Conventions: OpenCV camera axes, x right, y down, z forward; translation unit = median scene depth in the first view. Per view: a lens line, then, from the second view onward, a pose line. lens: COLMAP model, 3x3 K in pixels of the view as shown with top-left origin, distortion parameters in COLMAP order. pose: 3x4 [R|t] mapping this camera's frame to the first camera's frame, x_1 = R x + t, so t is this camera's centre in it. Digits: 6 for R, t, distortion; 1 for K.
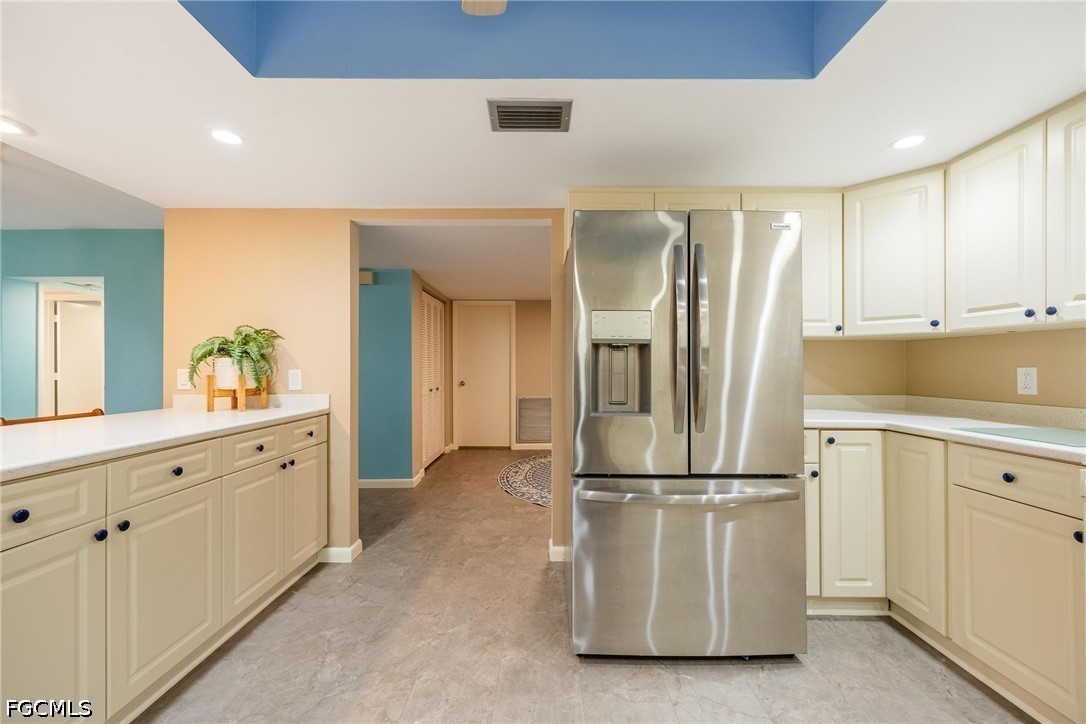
lens RADIAL K [[445.8, 0, 543.0], [0, 445.8, 362.0], [0, 0, 1]] dist [0.001401, 0.000374]
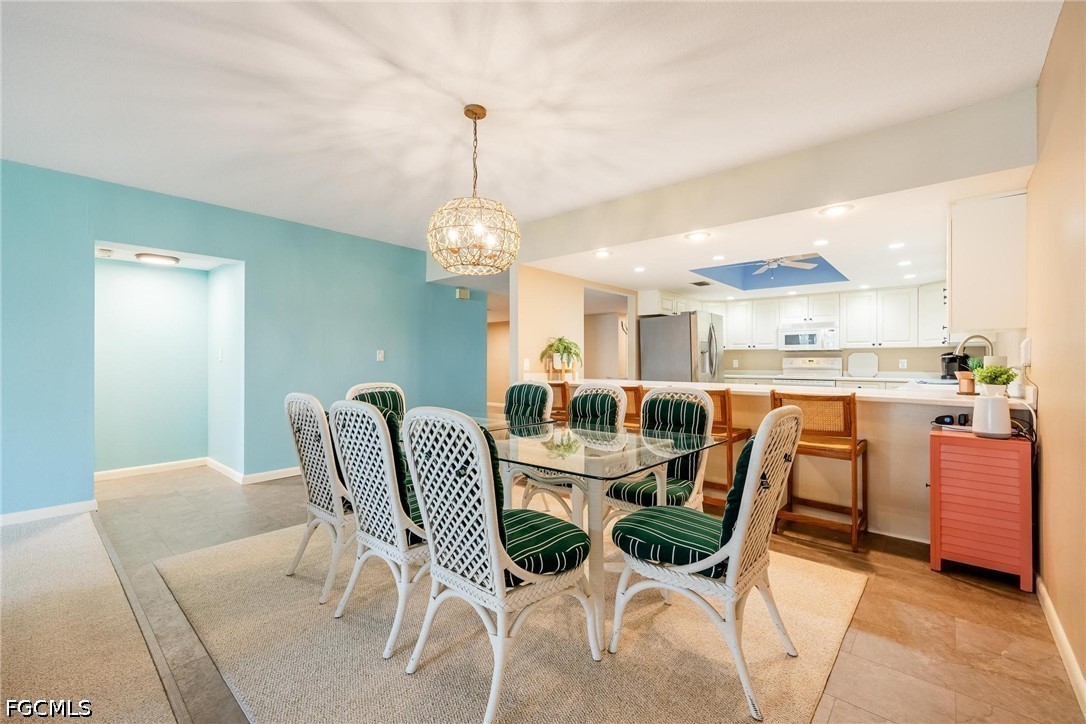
lens RADIAL K [[454.9, 0, 539.5], [0, 454.9, 356.9], [0, 0, 1]] dist [0.000192, 0.000157]
pose [[0.670496, 0.007716, 0.741873, -2.474685], [-0.010190, 0.999947, -0.001191, 0.008484], [-0.741843, -0.006761, 0.670539, -0.280900]]
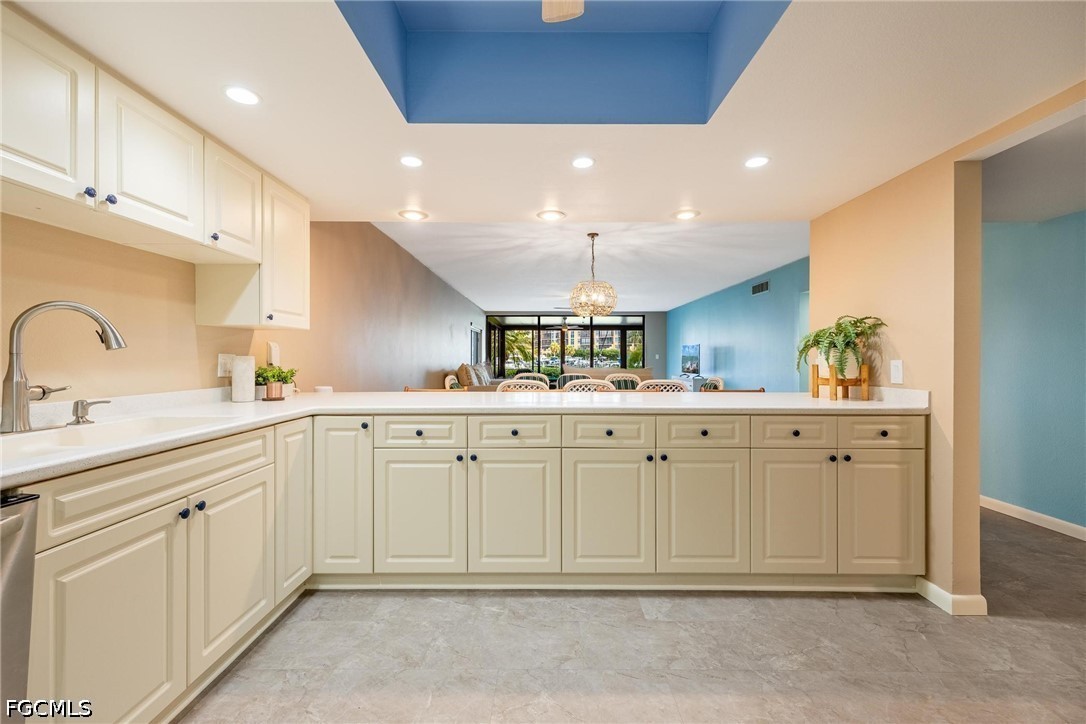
lens RADIAL K [[454.9, 0, 539.5], [0, 454.9, 356.9], [0, 0, 1]] dist [0.000192, 0.000157]
pose [[-0.027695, 0.000456, -0.999616, 0.403538], [0.009814, 0.999952, 0.000184, 0.003876], [0.999568, -0.009806, -0.027698, 0.360764]]
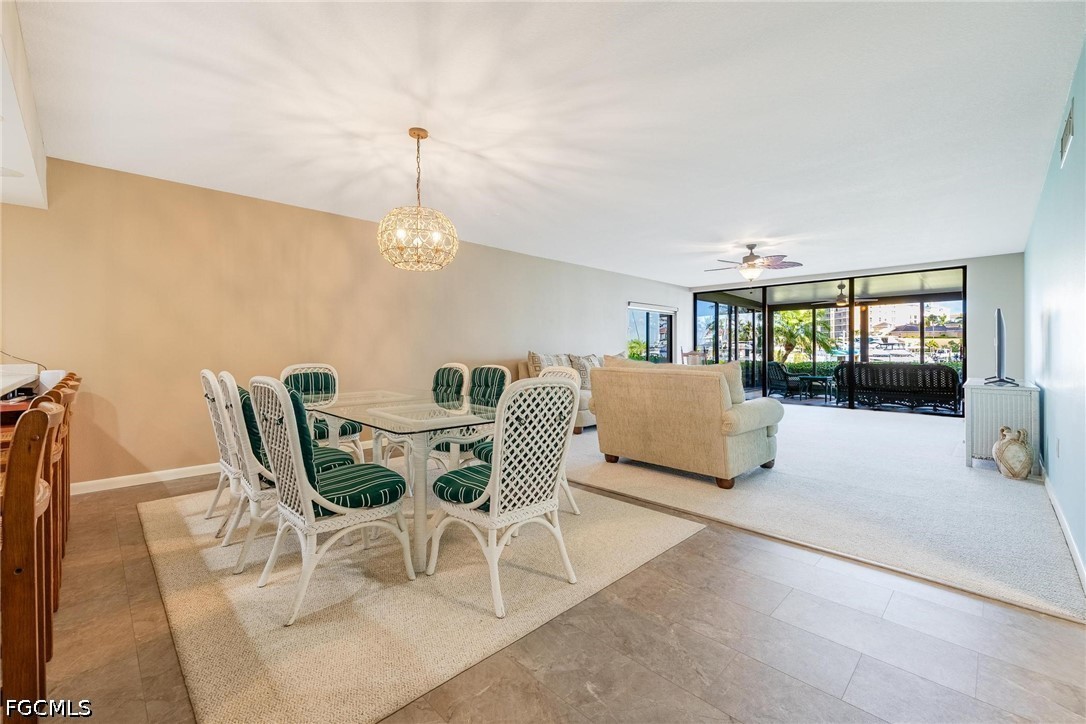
lens RADIAL K [[454.9, 0, 539.5], [0, 454.9, 356.9], [0, 0, 1]] dist [0.000192, 0.000157]
pose [[-0.714309, 0.011580, -0.699735, -1.113880], [0.006432, 0.999929, 0.009982, 0.046741], [0.699801, 0.002630, -0.714333, 1.724270]]
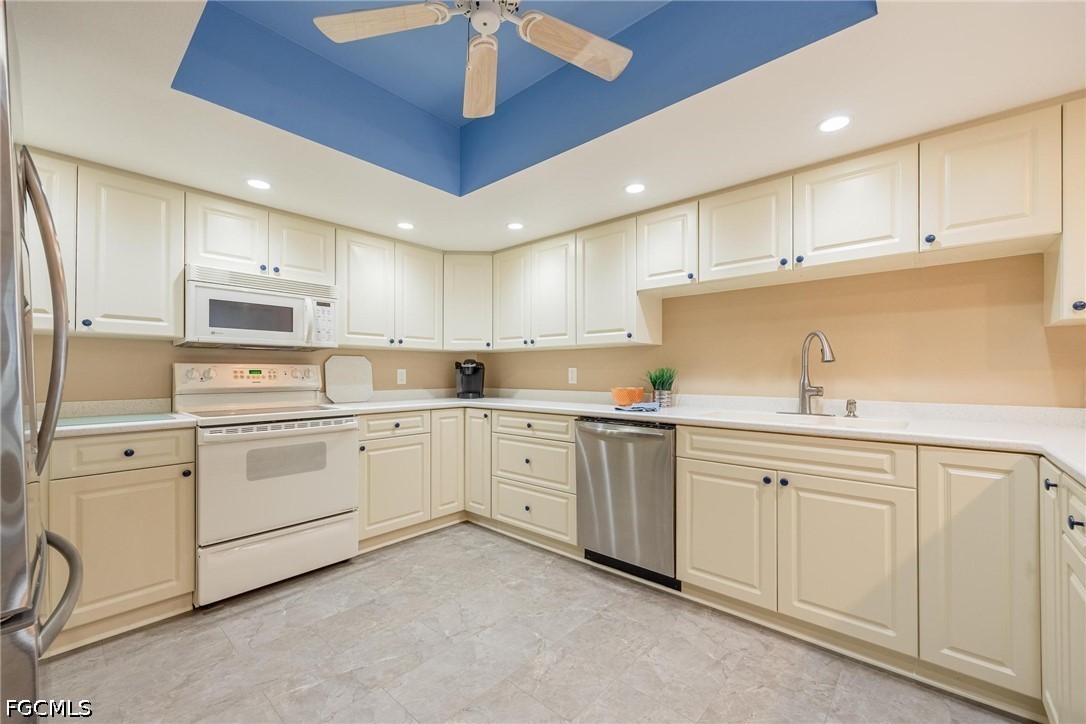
lens RADIAL K [[434.6, 0, 544.7], [0, 434.6, 371.6], [0, 0, 1]] dist [0.000301, 0.000043]
pose [[-0.749494, 0.002275, 0.662007, -0.450588], [-0.006840, 0.999914, -0.011180, 0.020673], [-0.661975, -0.012907, -0.749414, 0.762375]]
